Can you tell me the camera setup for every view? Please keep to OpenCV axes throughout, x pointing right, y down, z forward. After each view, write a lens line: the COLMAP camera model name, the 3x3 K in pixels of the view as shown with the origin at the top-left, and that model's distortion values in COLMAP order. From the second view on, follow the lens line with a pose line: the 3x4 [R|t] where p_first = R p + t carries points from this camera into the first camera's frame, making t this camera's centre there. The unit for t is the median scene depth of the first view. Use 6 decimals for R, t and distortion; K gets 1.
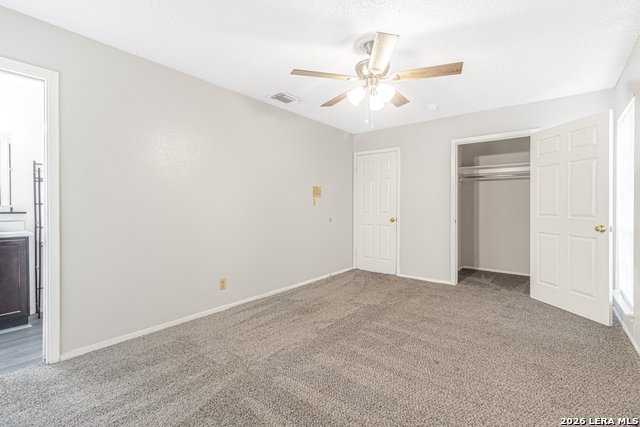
lens RADIAL K [[303.8, 0, 321.2], [0, 303.8, 207.7], [0, 0, 1]] dist [0.004002, 0.000214]
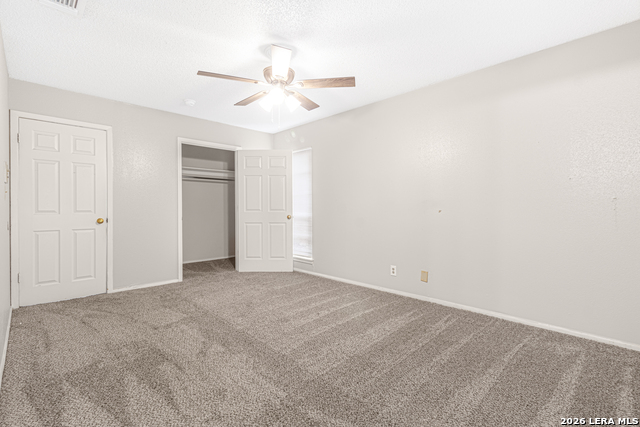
lens RADIAL K [[303.8, 0, 321.2], [0, 303.8, 207.7], [0, 0, 1]] dist [0.004002, 0.000214]
pose [[0.091705, -0.003677, 0.995779, -0.625440], [0.002647, 0.999991, 0.003448, 0.008204], [-0.995783, 0.002320, 0.091714, 0.525647]]
